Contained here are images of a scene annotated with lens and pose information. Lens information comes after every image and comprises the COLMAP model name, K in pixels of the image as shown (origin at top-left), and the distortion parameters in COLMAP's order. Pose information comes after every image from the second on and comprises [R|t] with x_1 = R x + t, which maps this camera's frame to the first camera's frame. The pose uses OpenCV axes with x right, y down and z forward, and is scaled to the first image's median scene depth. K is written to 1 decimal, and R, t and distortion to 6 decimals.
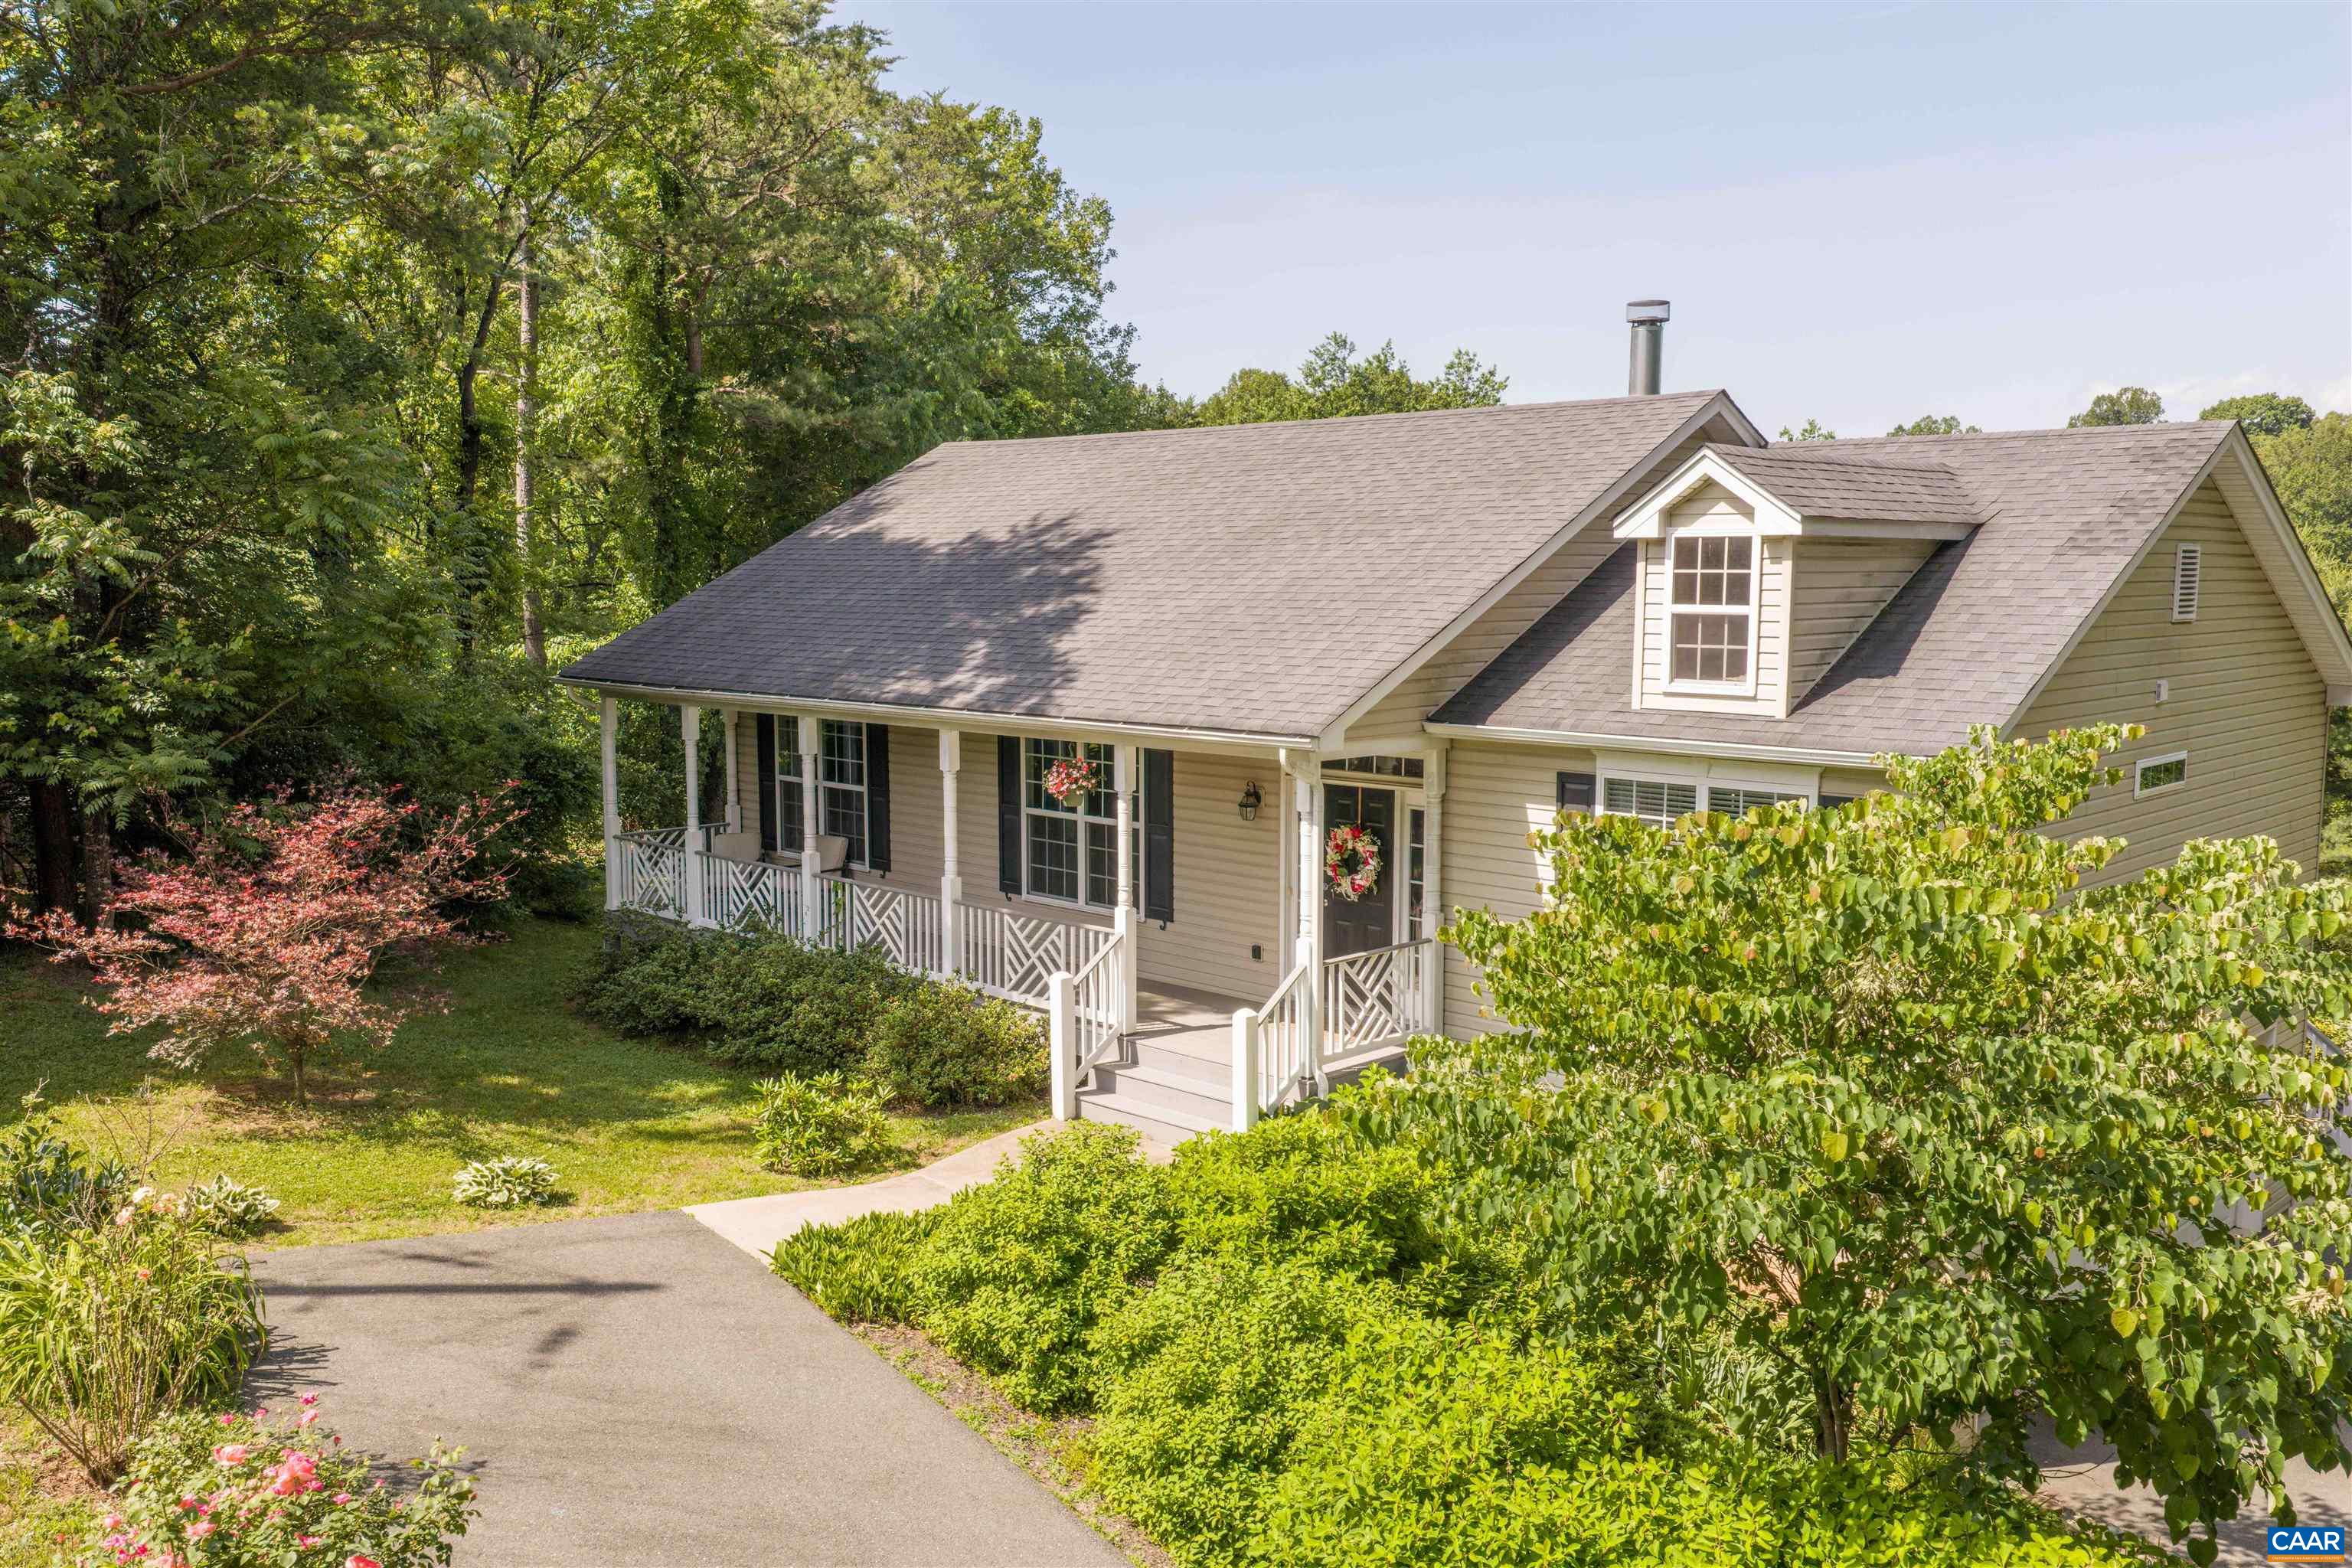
lens RADIAL K [[1923.6, 0, 1176.0], [0, 1923.6, 784.0], [0, 0, 1]] dist [0.028472, 0.000265]
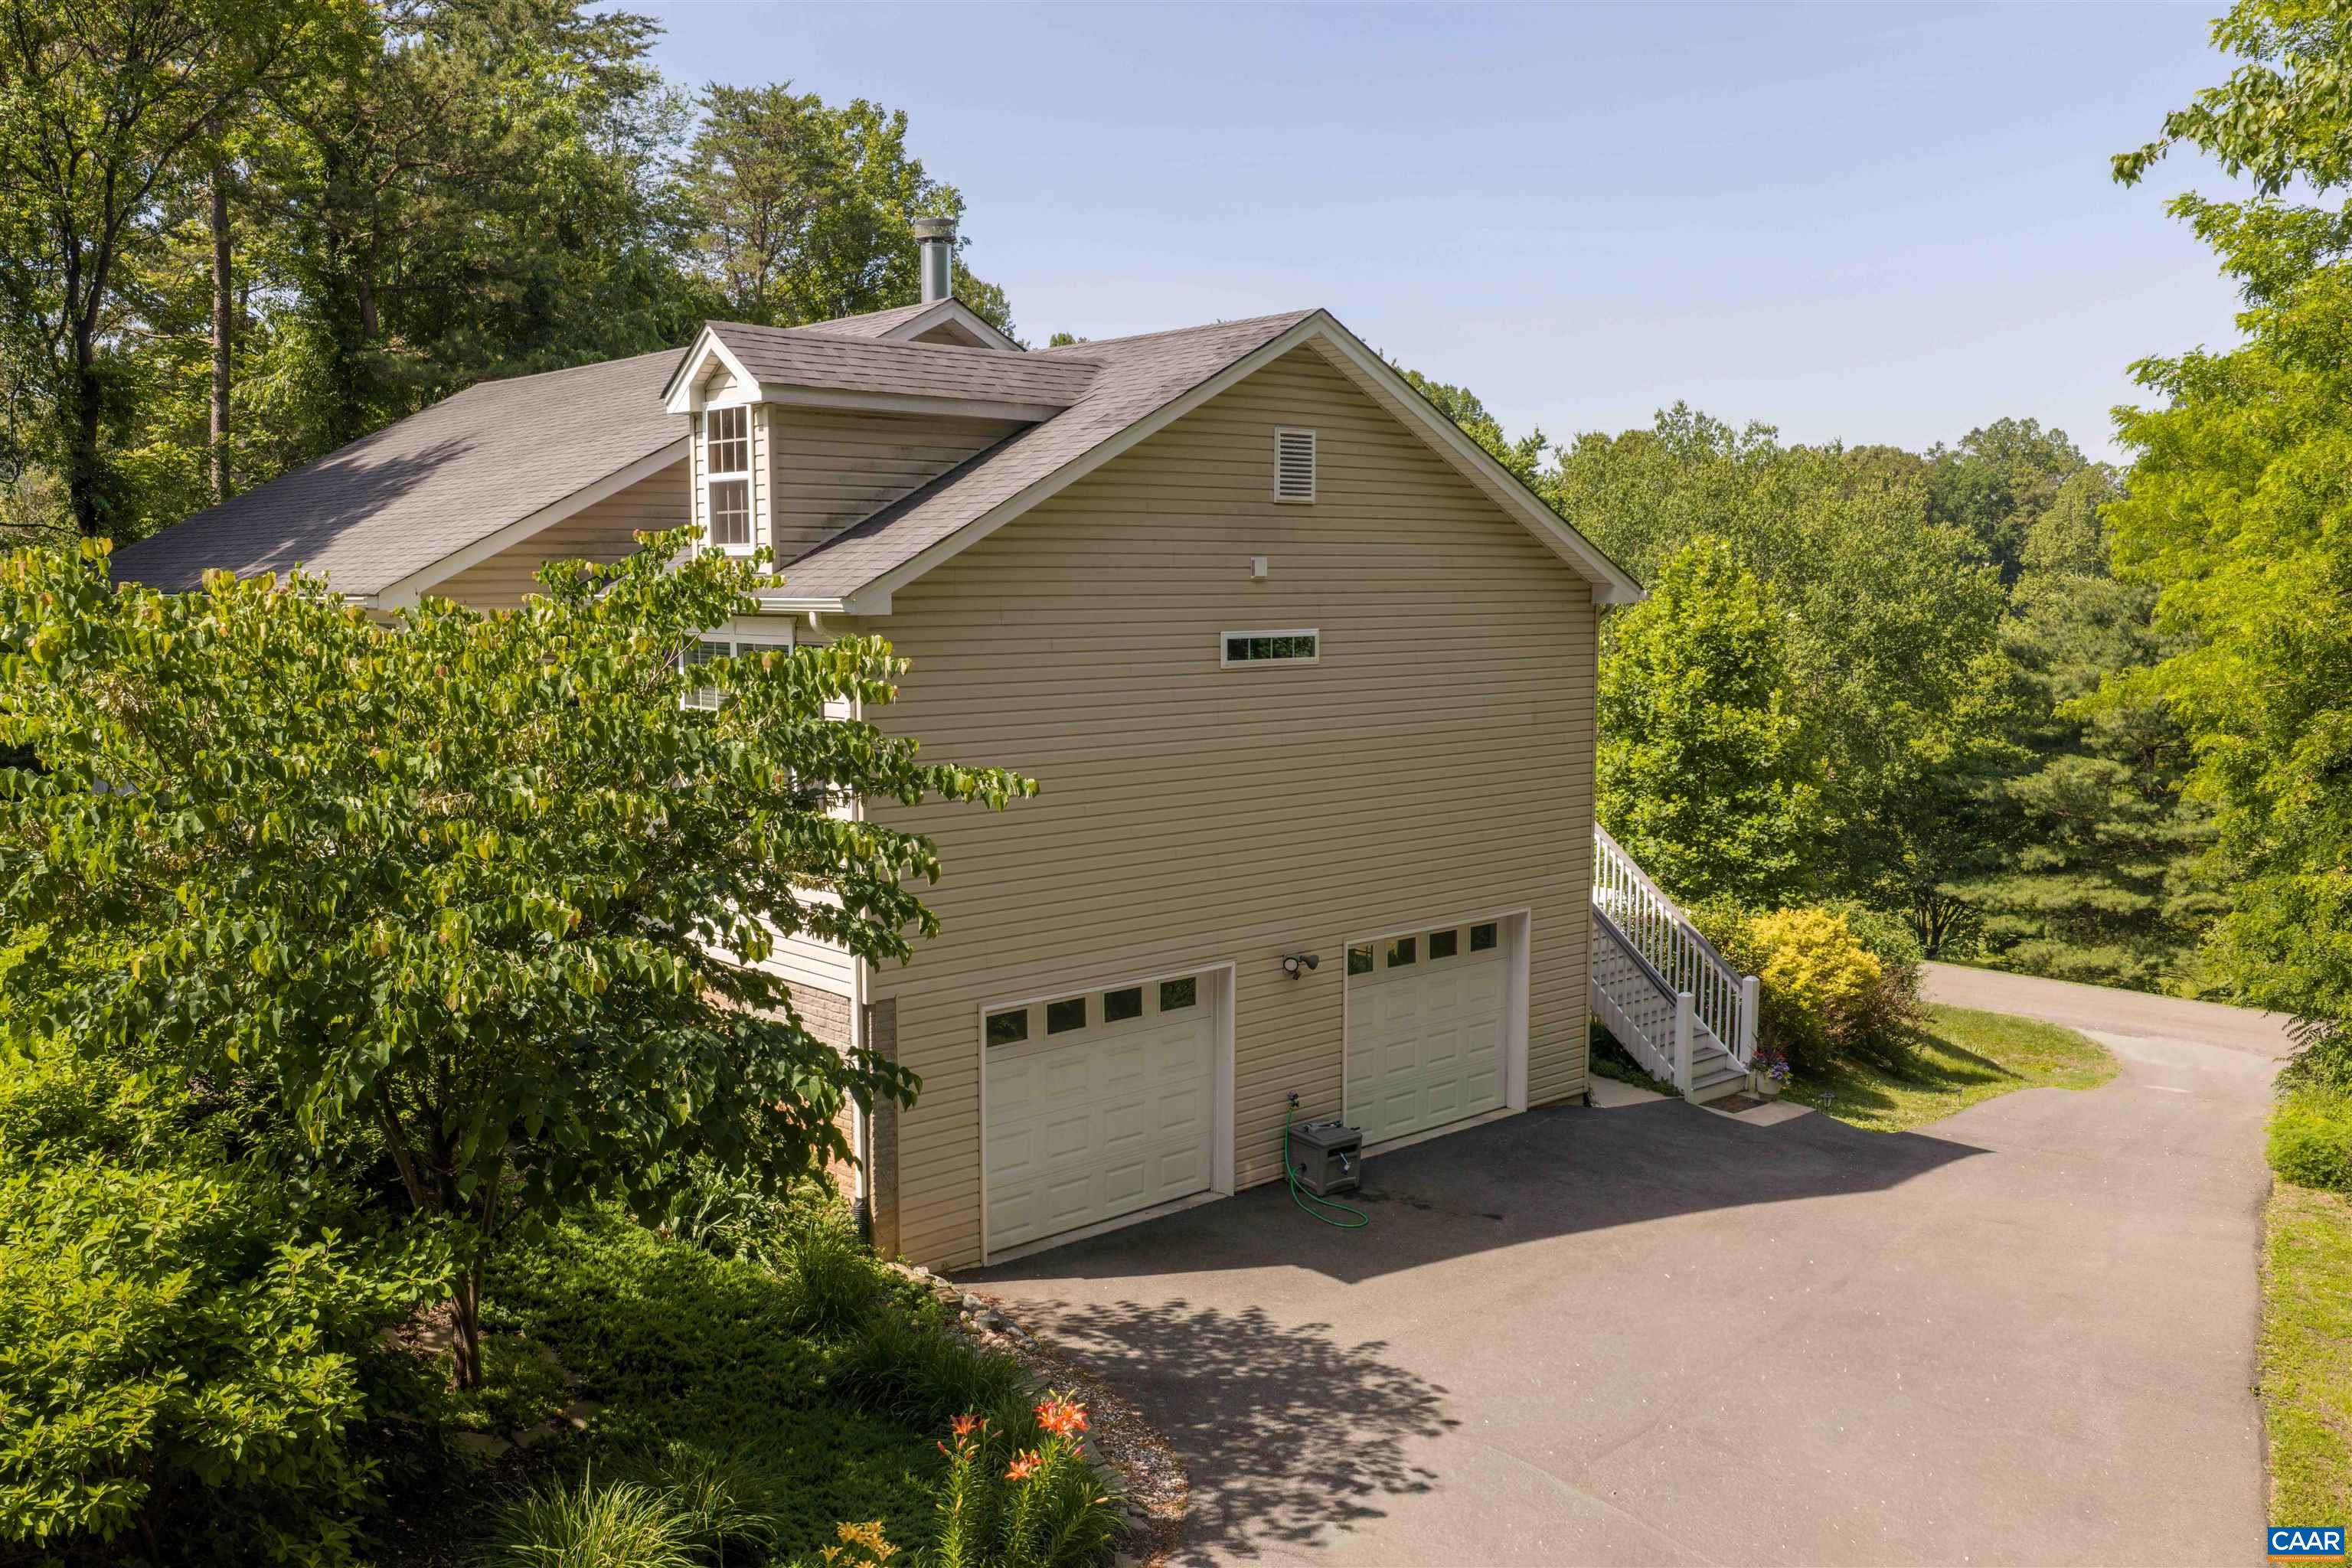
lens RADIAL K [[1883.6, 0, 1175.9], [0, 1883.6, 818.6], [0, 0, 1]] dist [0.025101, -0.000789]
pose [[0.997858, 0.004661, -0.065250, 0.586861], [-0.003805, 0.999905, 0.013247, 0.082821], [0.065306, -0.012970, 0.997781, -0.028977]]
